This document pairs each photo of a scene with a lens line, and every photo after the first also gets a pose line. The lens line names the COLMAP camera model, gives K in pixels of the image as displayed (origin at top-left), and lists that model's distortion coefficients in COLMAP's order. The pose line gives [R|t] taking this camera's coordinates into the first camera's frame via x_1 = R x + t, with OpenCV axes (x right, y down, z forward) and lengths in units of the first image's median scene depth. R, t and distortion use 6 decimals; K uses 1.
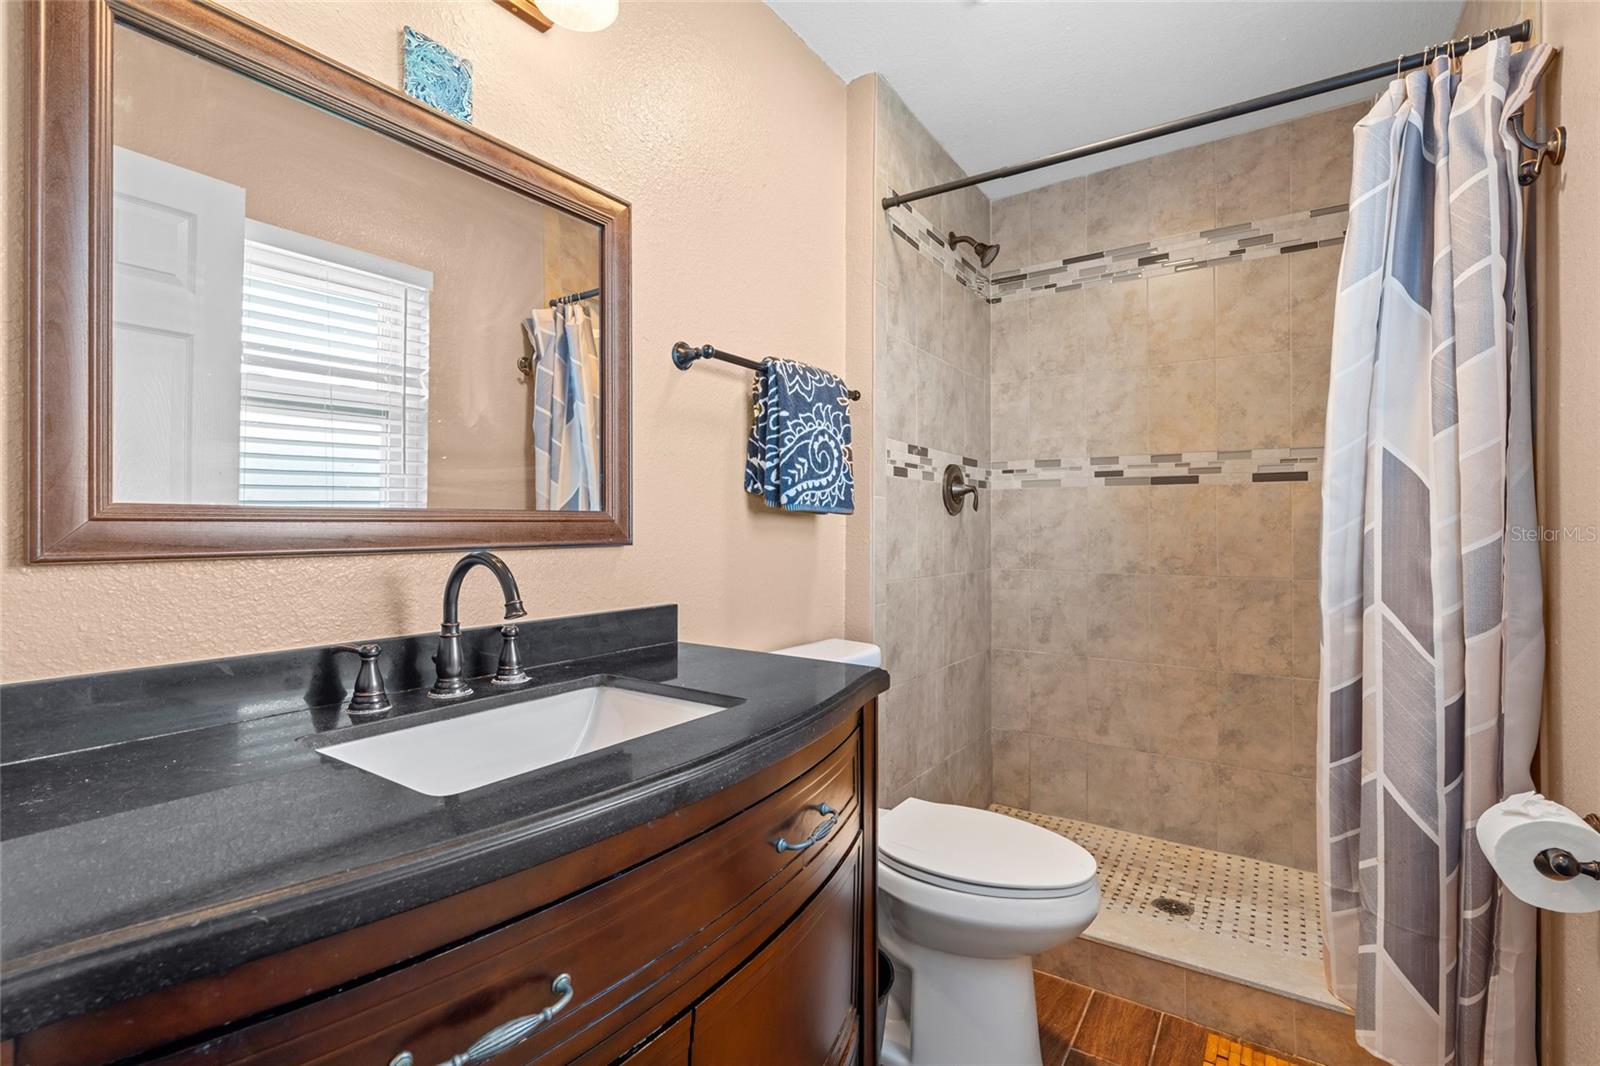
lens RADIAL K [[723.3, 0, 807.6], [0, 723.3, 532.4], [0, 0, 1]] dist [-0.011709, 0.003014]
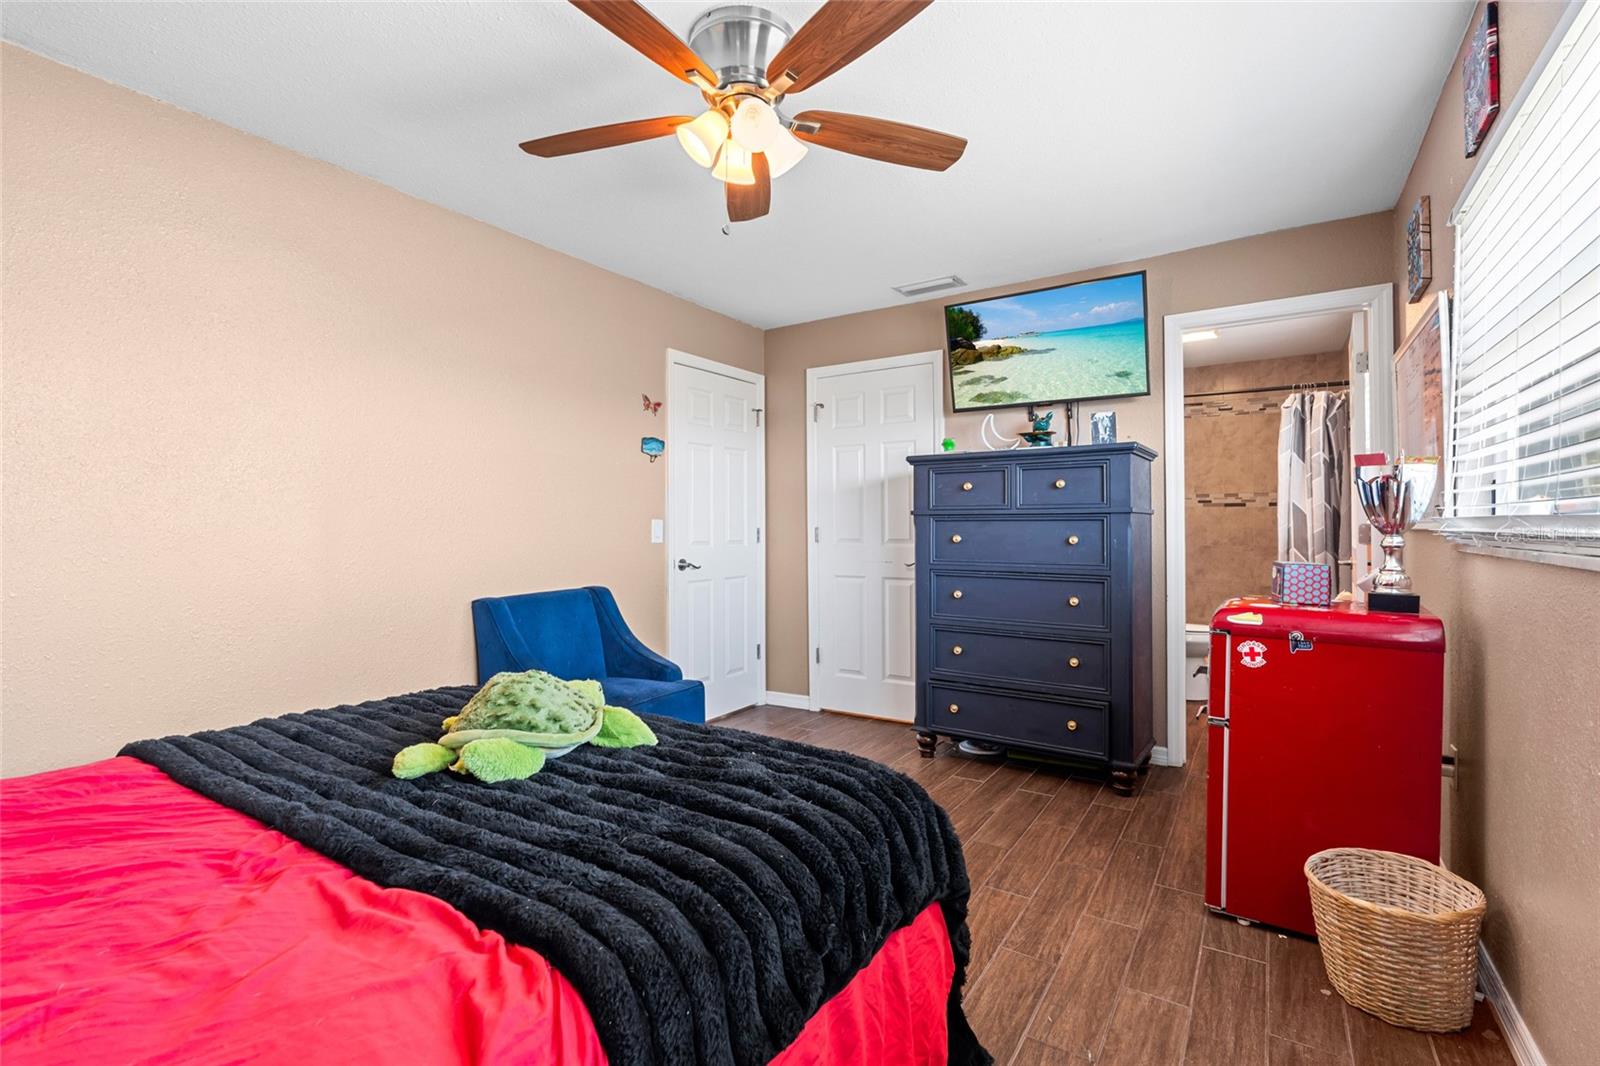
lens RADIAL K [[723.3, 0, 791.2], [0, 723.3, 528.3], [0, 0, 1]] dist [-0.011709, 0.003014]
pose [[0.992284, -0.001930, -0.123967, -0.620827], [0.002206, 0.999995, 0.002089, -0.005087], [0.123962, -0.002346, 0.992284, -1.476610]]
